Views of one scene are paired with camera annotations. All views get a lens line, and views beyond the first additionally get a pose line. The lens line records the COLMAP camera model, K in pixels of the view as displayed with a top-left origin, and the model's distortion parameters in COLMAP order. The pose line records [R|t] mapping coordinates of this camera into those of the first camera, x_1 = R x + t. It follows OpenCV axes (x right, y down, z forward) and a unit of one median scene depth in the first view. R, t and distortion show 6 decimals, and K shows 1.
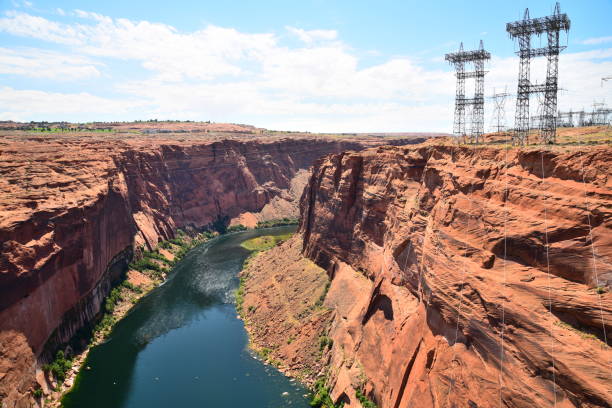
lens RADIAL K [[427.8, 0, 304.9], [0, 427.8, 207.1], [0, 0, 1]] dist [-0.120143, 0.085496]
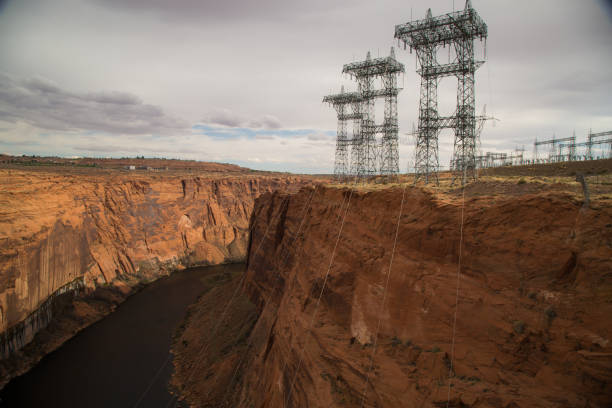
lens RADIAL K [[410.5, 0, 306.0], [0, 410.5, 208.4], [0, 0, 1]] dist [-0.131993, 0.068522]
pose [[0.999548, 0.022155, 0.020323, 0.163536], [-0.020304, 0.995986, -0.087175, -0.003220], [-0.022172, 0.086723, 0.995986, 0.019291]]
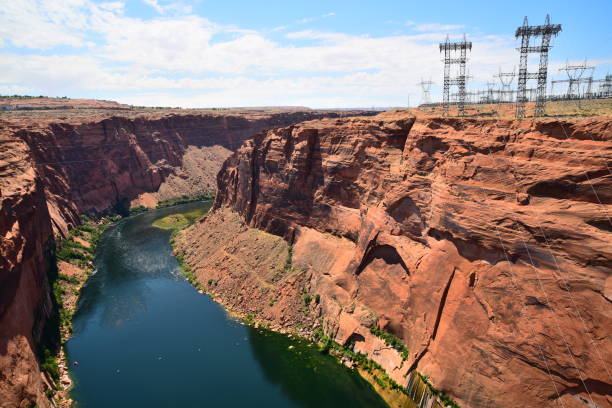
lens RADIAL K [[427.8, 0, 304.9], [0, 427.8, 207.1], [0, 0, 1]] dist [-0.120143, 0.085496]
pose [[0.940884, -0.078240, 0.329569, -0.285107], [0.059104, 0.995953, 0.067705, 0.005415], [-0.333532, -0.044224, 0.941701, -0.031225]]
